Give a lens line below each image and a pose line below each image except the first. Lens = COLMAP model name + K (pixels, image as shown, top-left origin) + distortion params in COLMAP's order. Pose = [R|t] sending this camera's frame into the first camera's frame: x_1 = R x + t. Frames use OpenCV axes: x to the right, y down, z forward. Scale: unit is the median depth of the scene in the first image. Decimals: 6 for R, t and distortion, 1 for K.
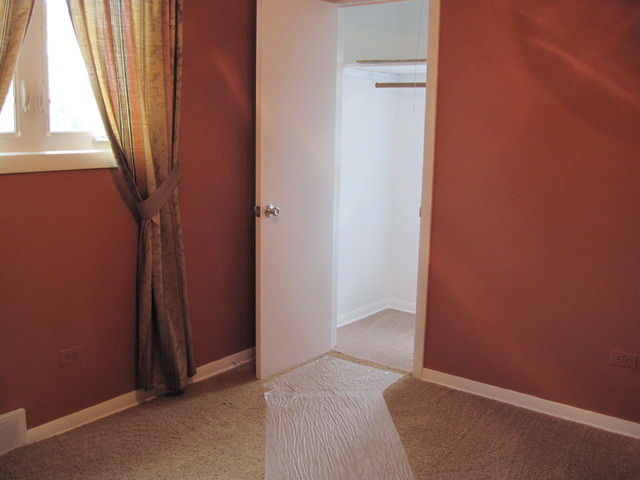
lens RADIAL K [[654.5, 0, 320.7], [0, 654.5, 240.9], [0, 0, 1]] dist [-0.103185, 0.000000]
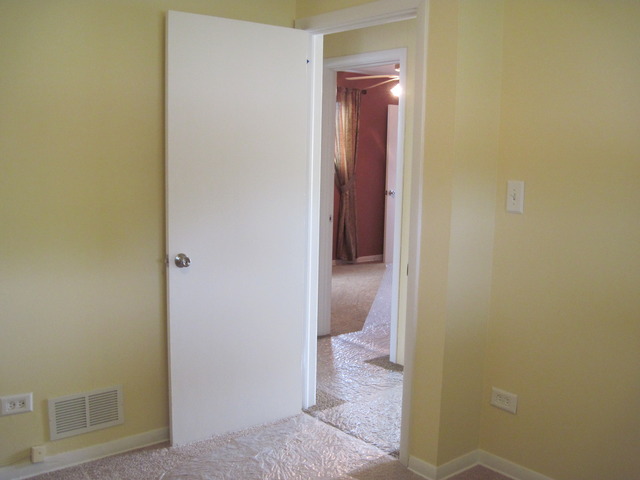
lens RADIAL K [[654.5, 0, 319.1], [0, 654.5, 240.1], [0, 0, 1]] dist [-0.103185, 0.000000]
pose [[0.972866, 0.032339, -0.229099, 0.250669], [-0.044319, 0.997895, -0.047337, 0.286685], [0.227086, 0.056206, 0.972251, -1.593437]]
